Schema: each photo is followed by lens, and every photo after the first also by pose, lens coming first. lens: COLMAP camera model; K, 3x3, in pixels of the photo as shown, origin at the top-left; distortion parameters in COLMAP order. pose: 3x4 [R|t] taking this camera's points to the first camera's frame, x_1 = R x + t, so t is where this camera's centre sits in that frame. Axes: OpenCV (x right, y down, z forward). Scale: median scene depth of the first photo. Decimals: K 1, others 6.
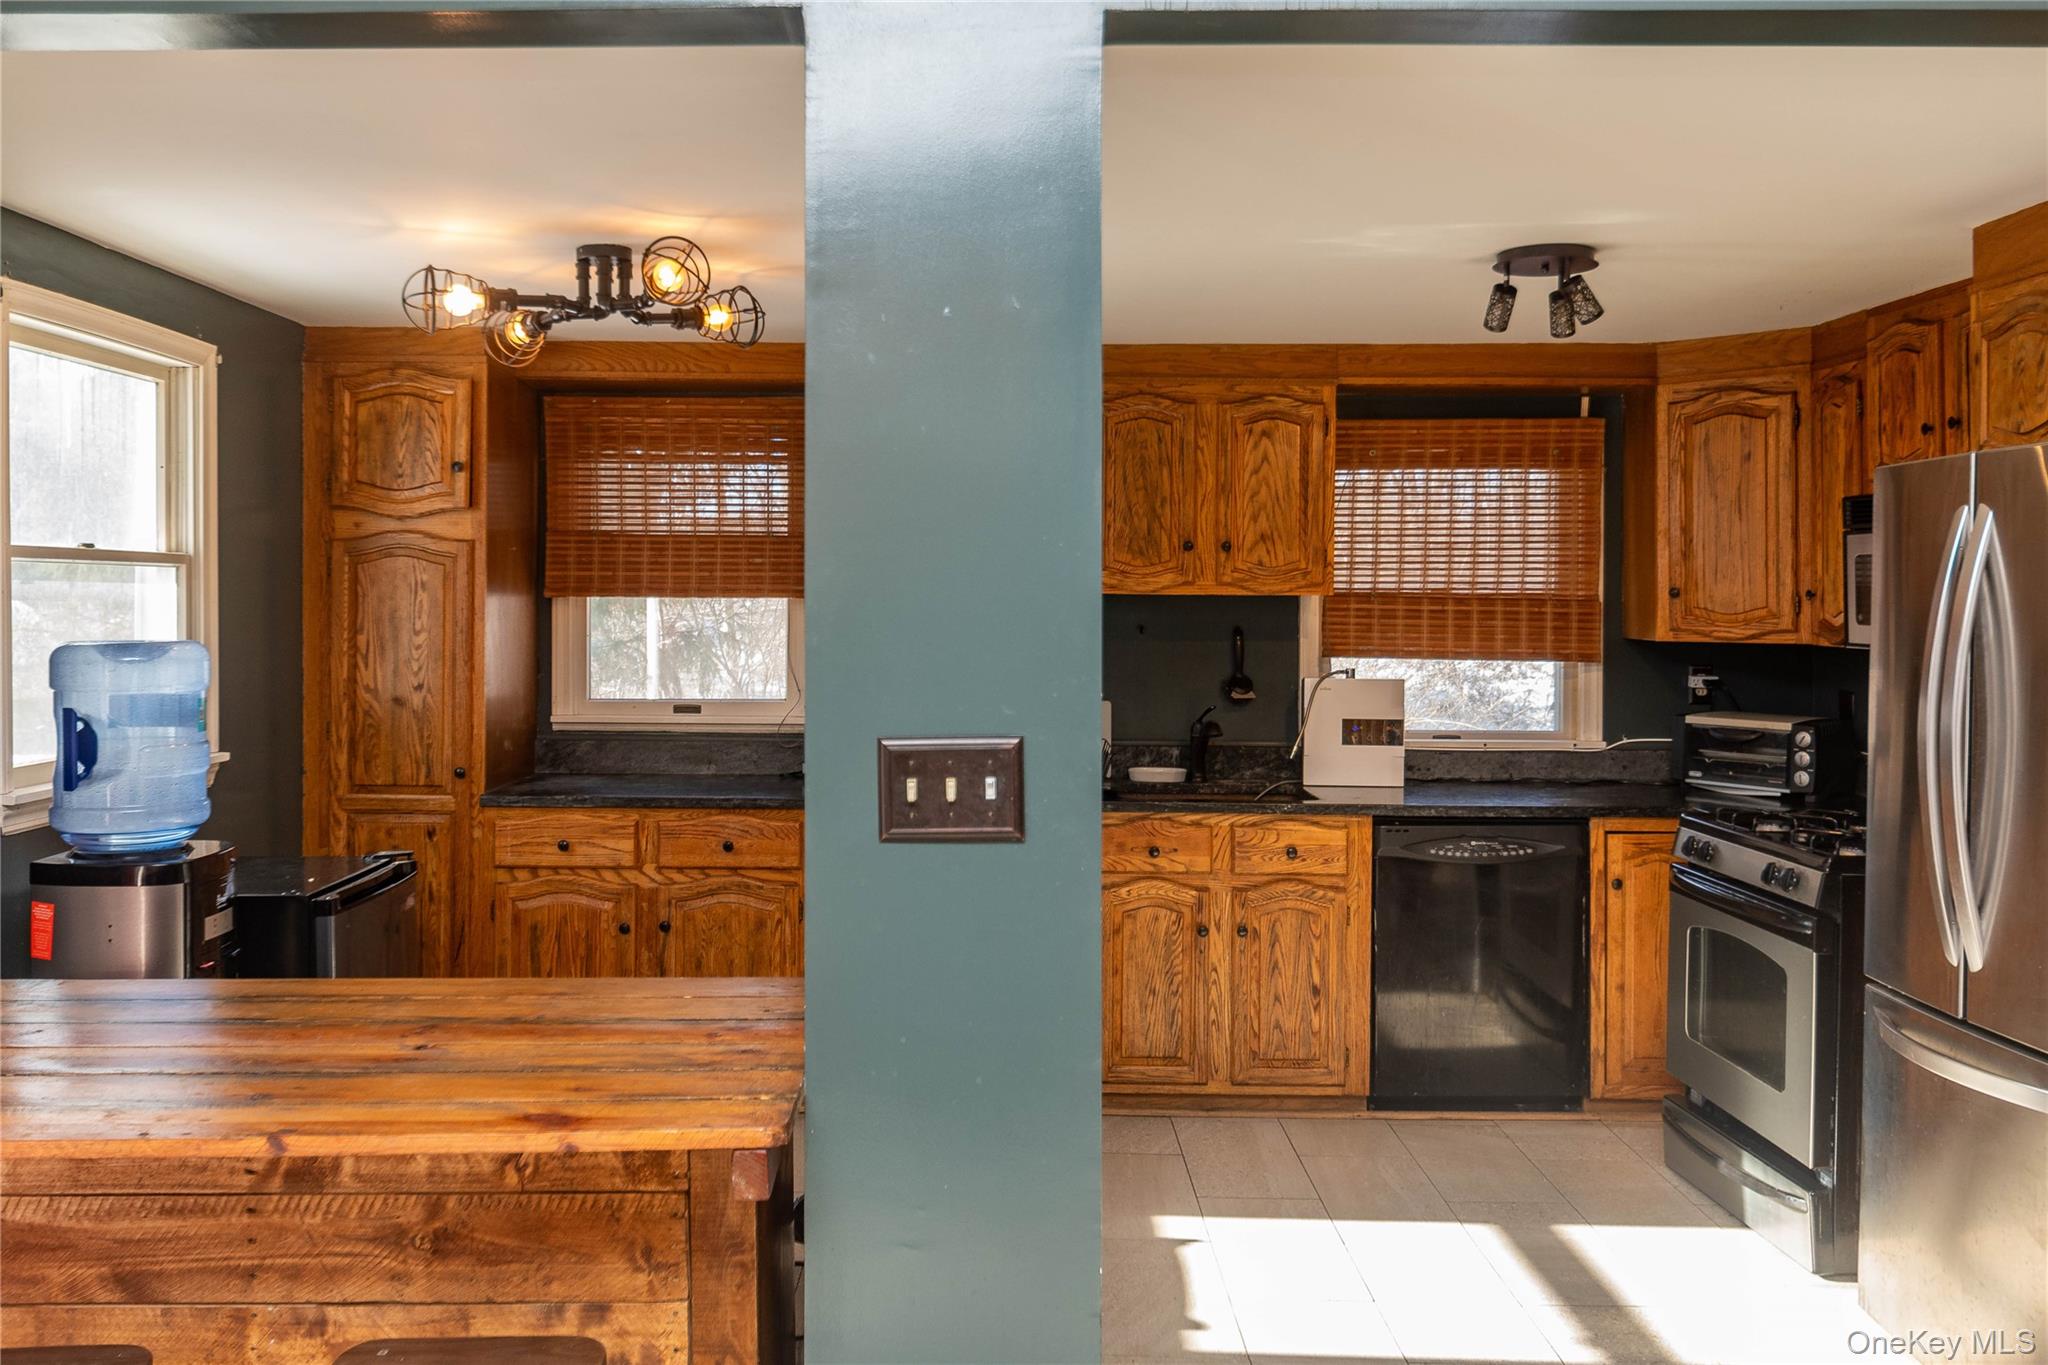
lens RADIAL K [[1758.0, 0, 1017.2], [0, 1758.0, 604.9], [0, 0, 1]] dist [-0.003209, -0.001749]
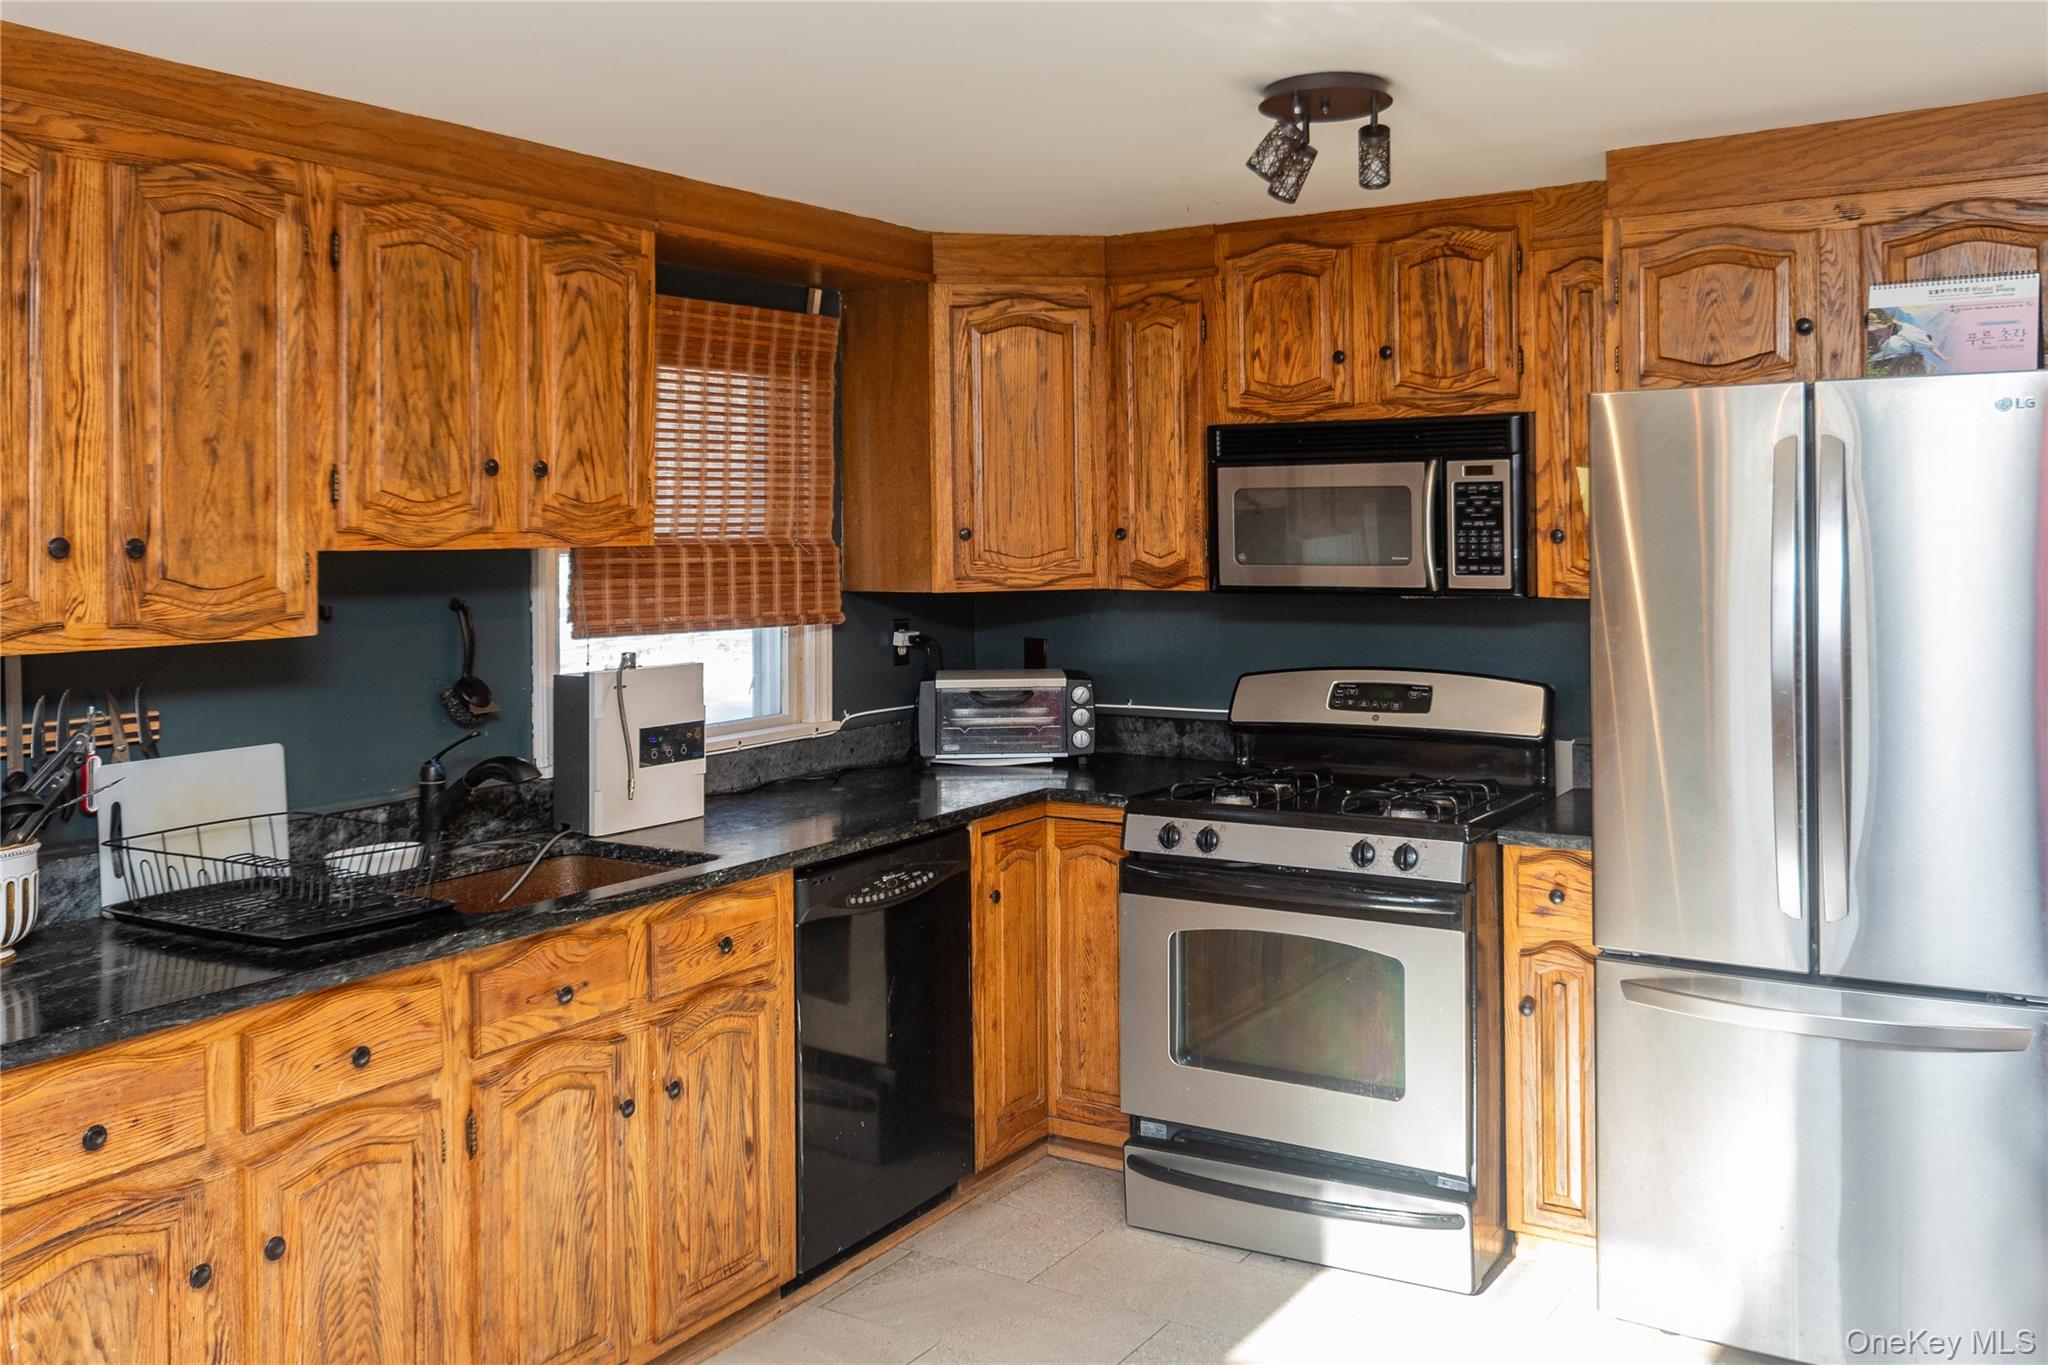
lens RADIAL K [[1715.4, 0, 1025.6], [0, 1715.4, 526.8], [0, 0, 1]] dist [-0.002795, -0.001698]
pose [[0.532750, -0.011195, 0.846198, -0.298240], [0.020280, 0.999794, 0.000460, -0.010085], [-0.846029, 0.016916, 0.532868, 0.537773]]
